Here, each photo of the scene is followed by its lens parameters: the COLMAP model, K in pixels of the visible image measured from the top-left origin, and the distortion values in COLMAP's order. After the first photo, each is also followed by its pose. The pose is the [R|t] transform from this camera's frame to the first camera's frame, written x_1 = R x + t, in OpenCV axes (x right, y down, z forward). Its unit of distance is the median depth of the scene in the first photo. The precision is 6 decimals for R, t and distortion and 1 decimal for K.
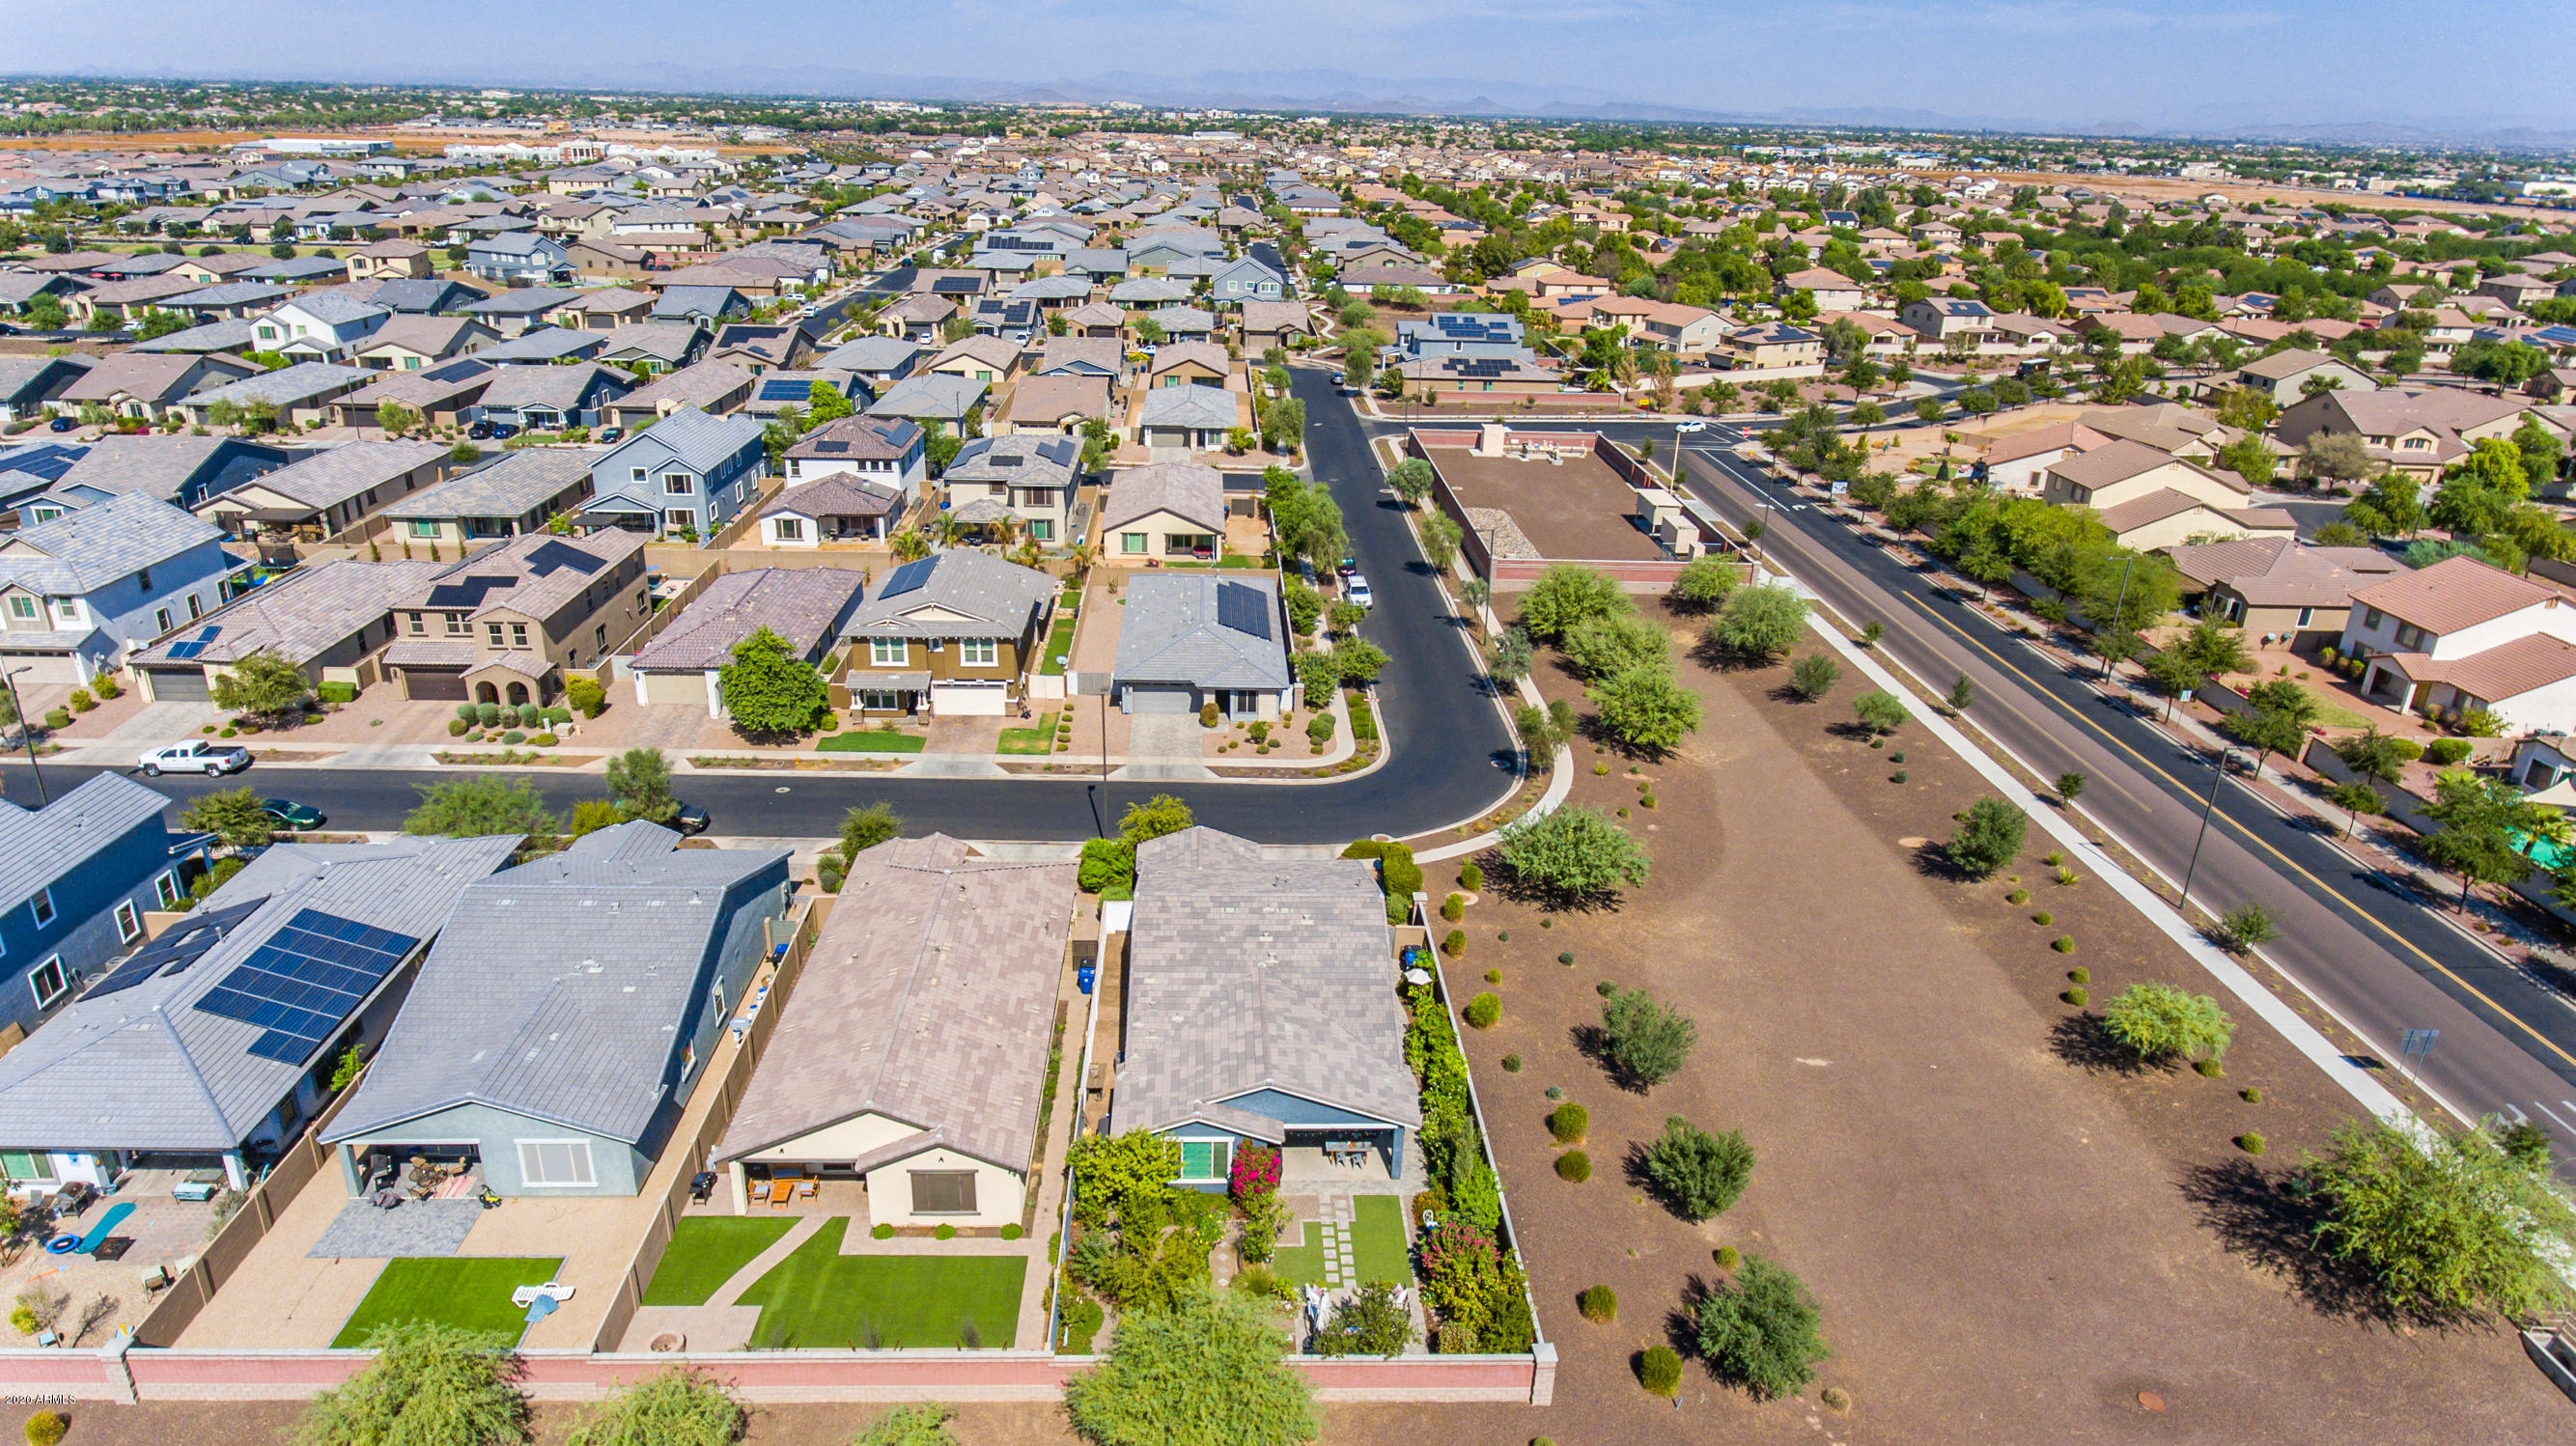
lens RADIAL K [[1510.0, 0, 1265.9], [0, 1510.0, 730.2], [0, 0, 1]] dist [0.001872, -0.000798]
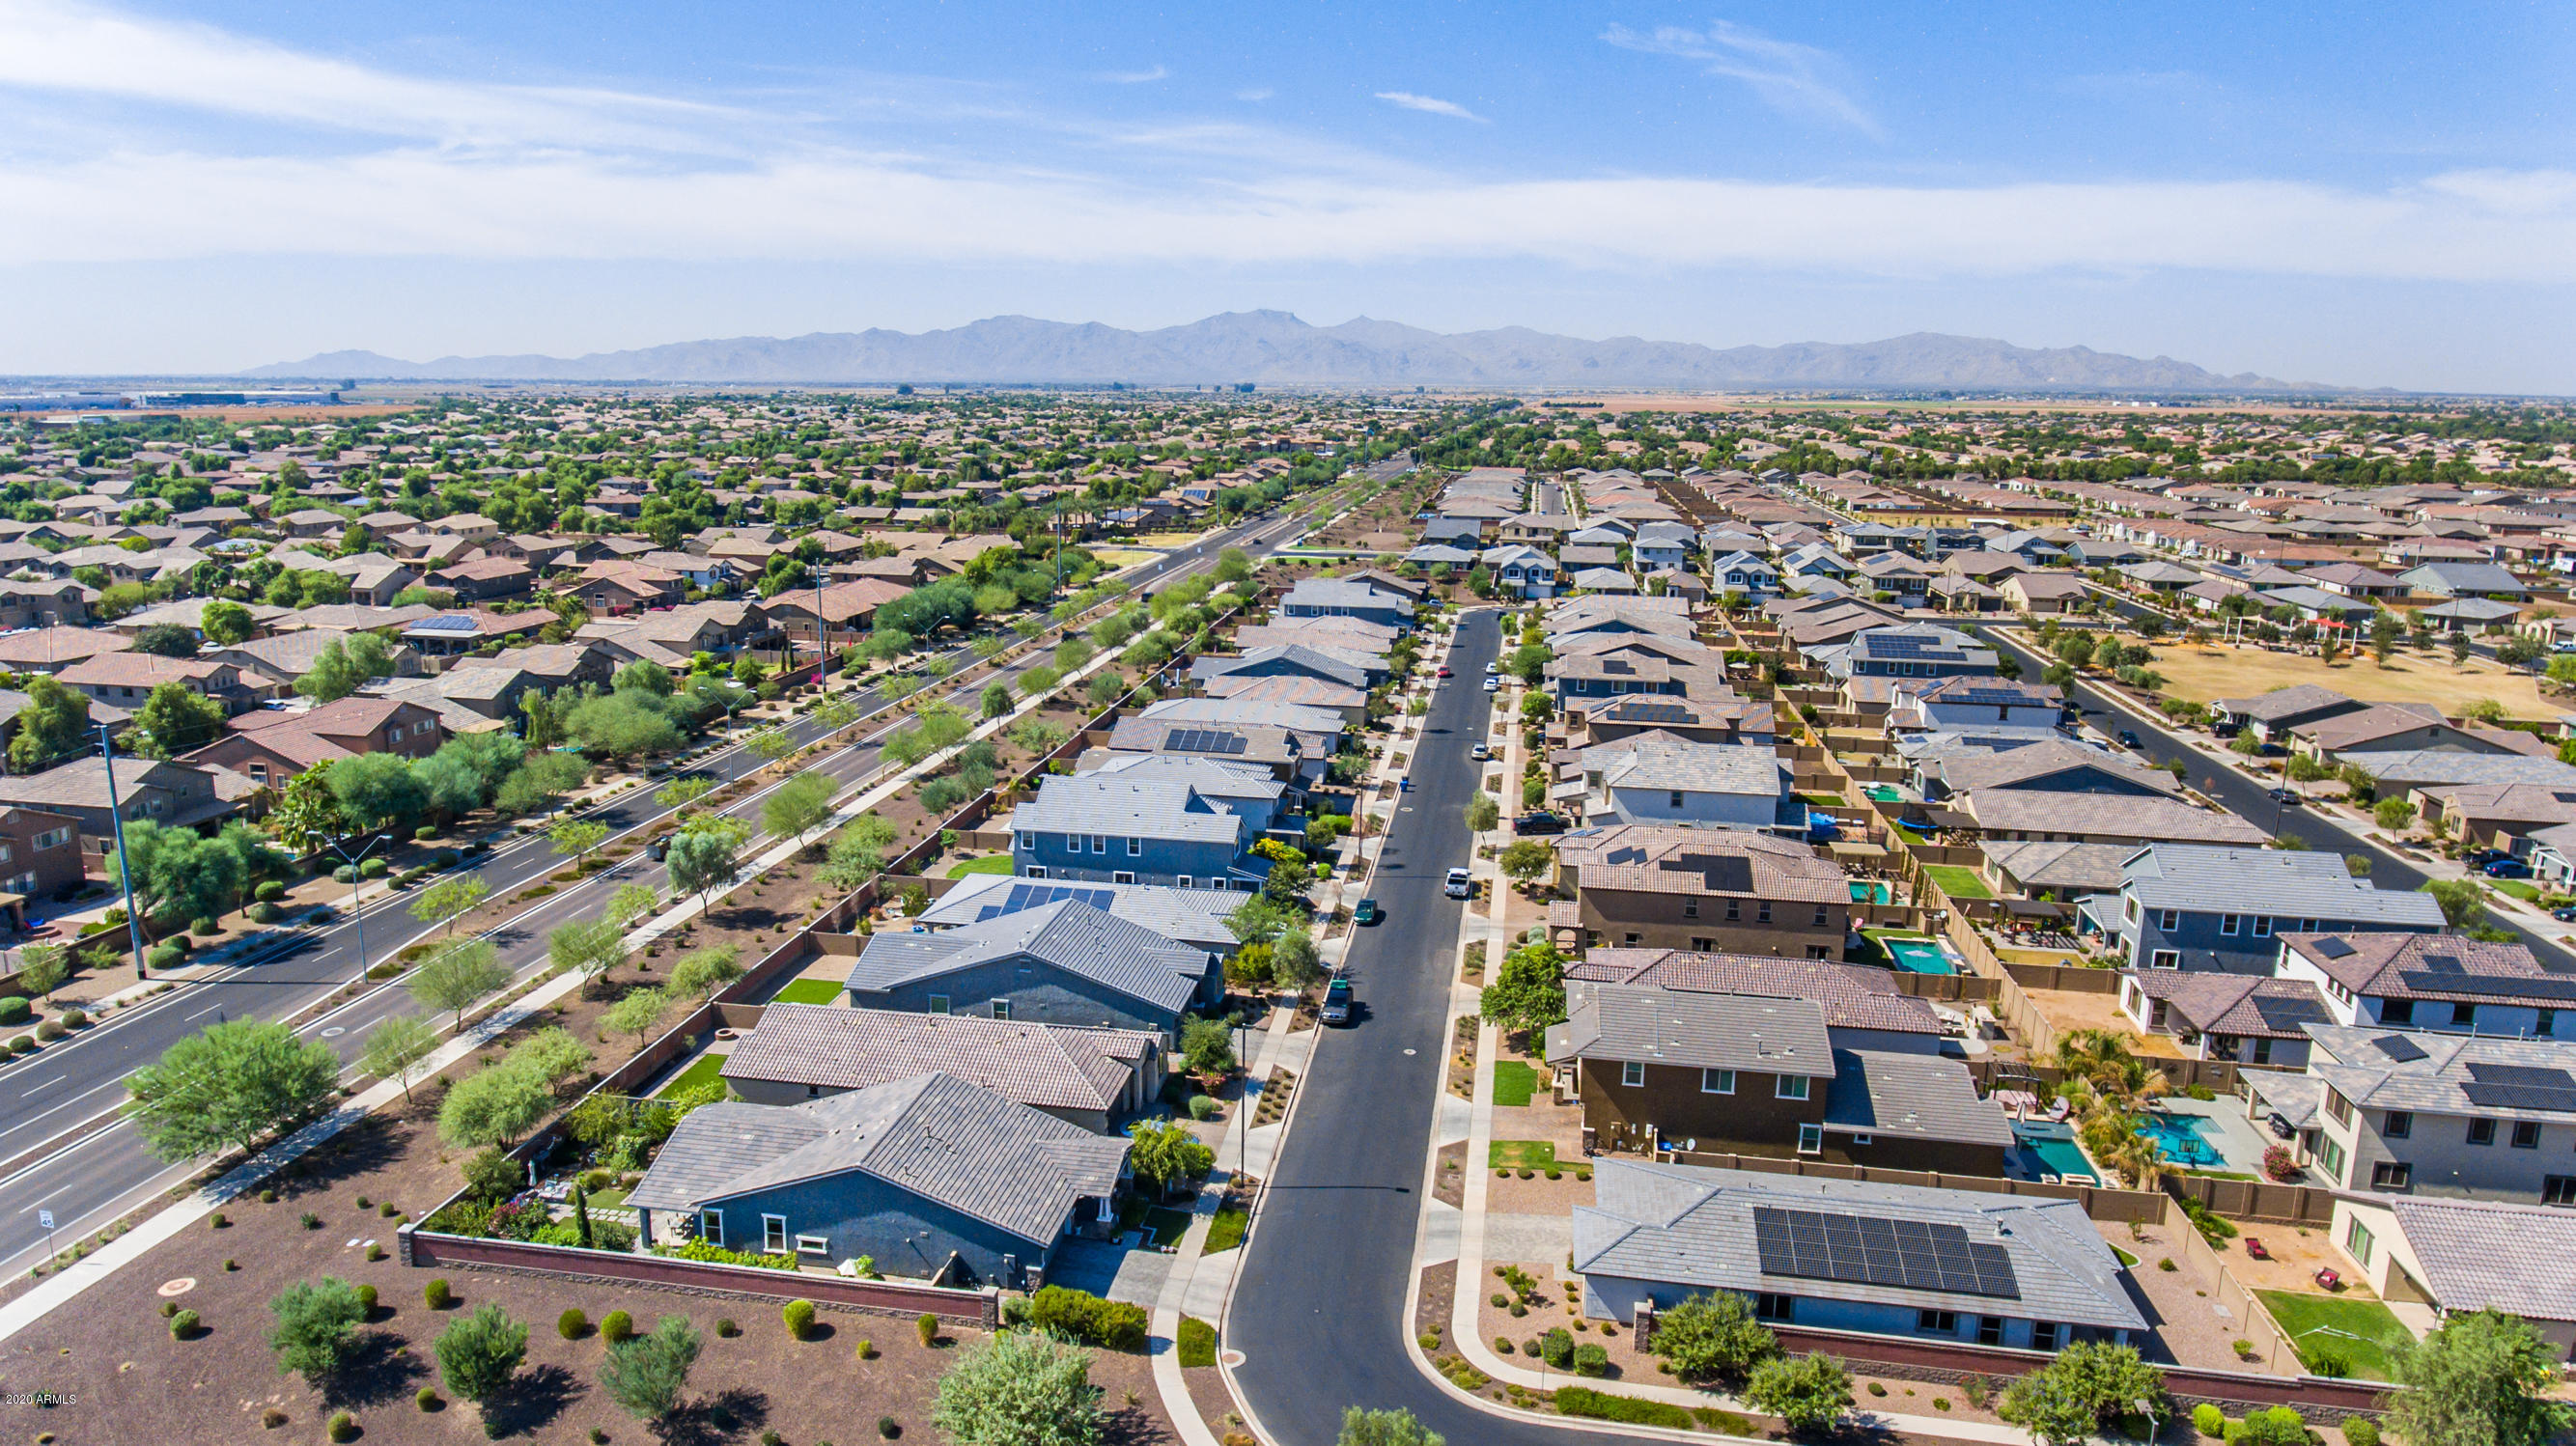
lens RADIAL K [[1622.1, 0, 1220.8], [0, 1622.1, 715.7], [0, 0, 1]] dist [0.001610, 0.000012]
pose [[-0.224600, 0.172677, -0.959029, 0.745419], [-0.379329, 0.891051, 0.249274, -0.390900], [0.897588, 0.419775, -0.134629, 0.863171]]
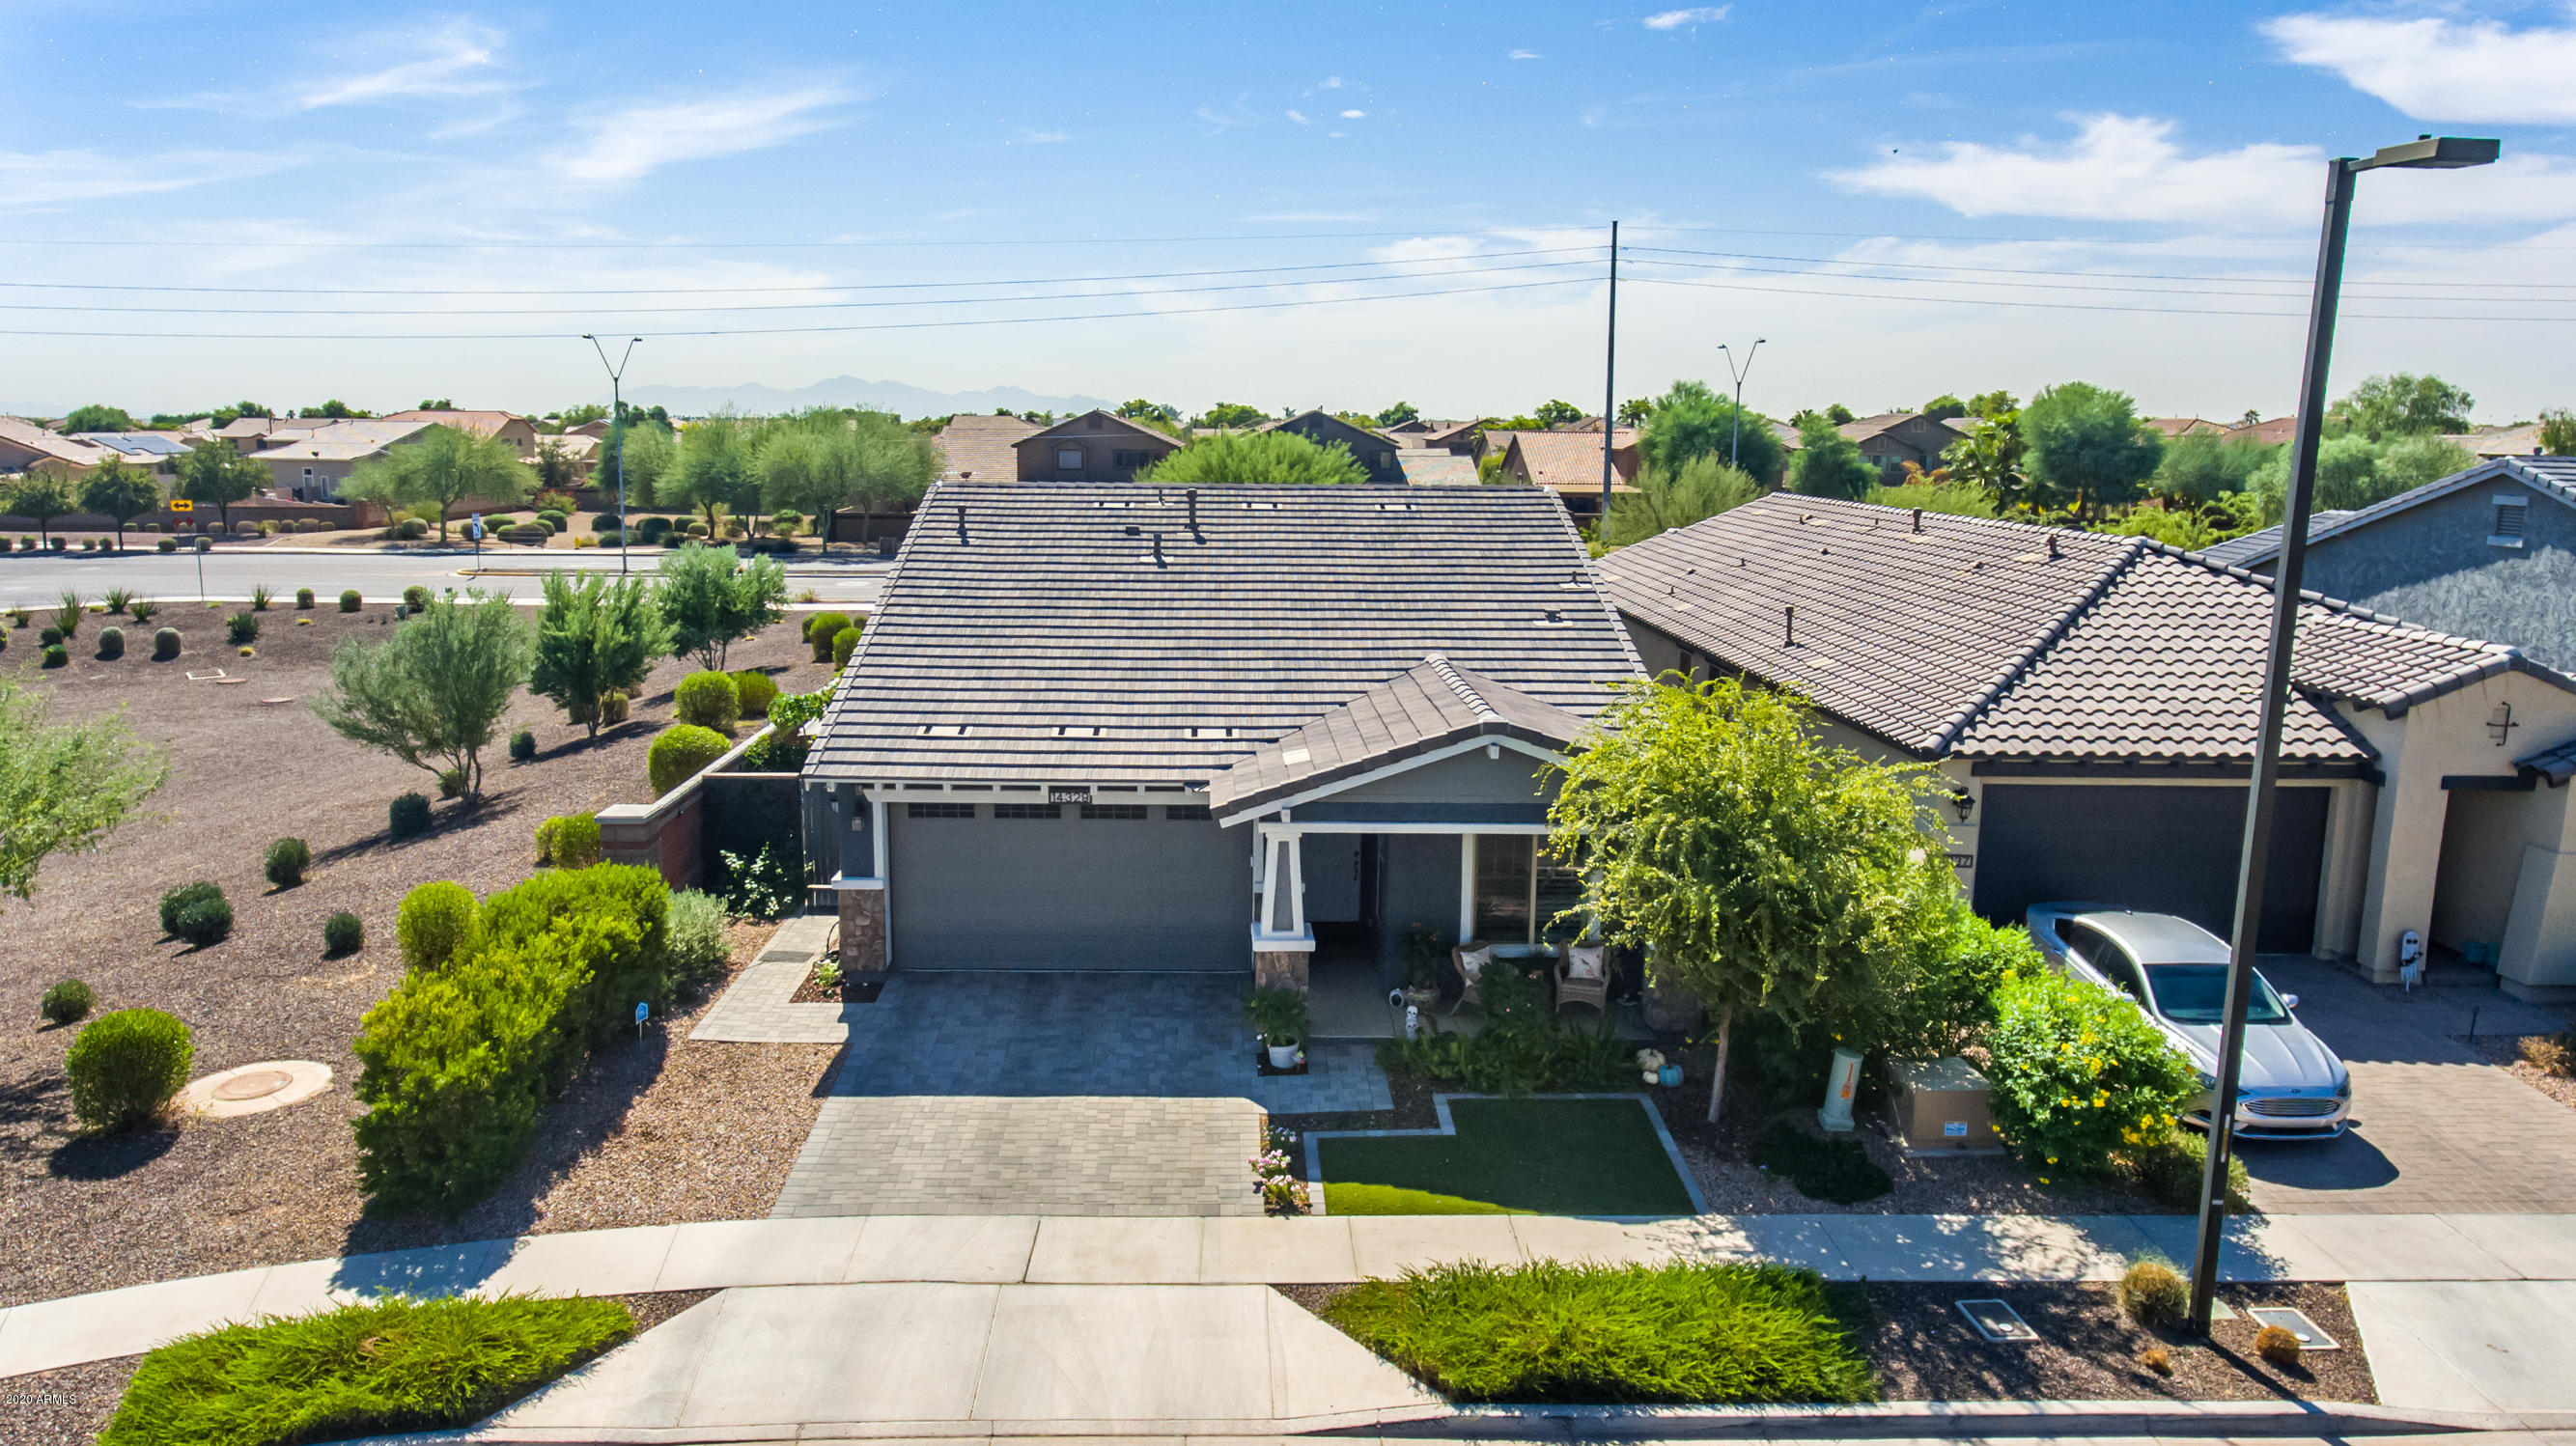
lens RADIAL K [[1622.1, 0, 1220.8], [0, 1622.1, 715.7], [0, 0, 1]] dist [0.001610, 0.000012]
pose [[-0.998965, -0.037012, 0.026454, -0.008092], [-0.017036, 0.843508, 0.536846, -0.049254], [-0.042184, 0.535839, -0.843266, 0.955301]]
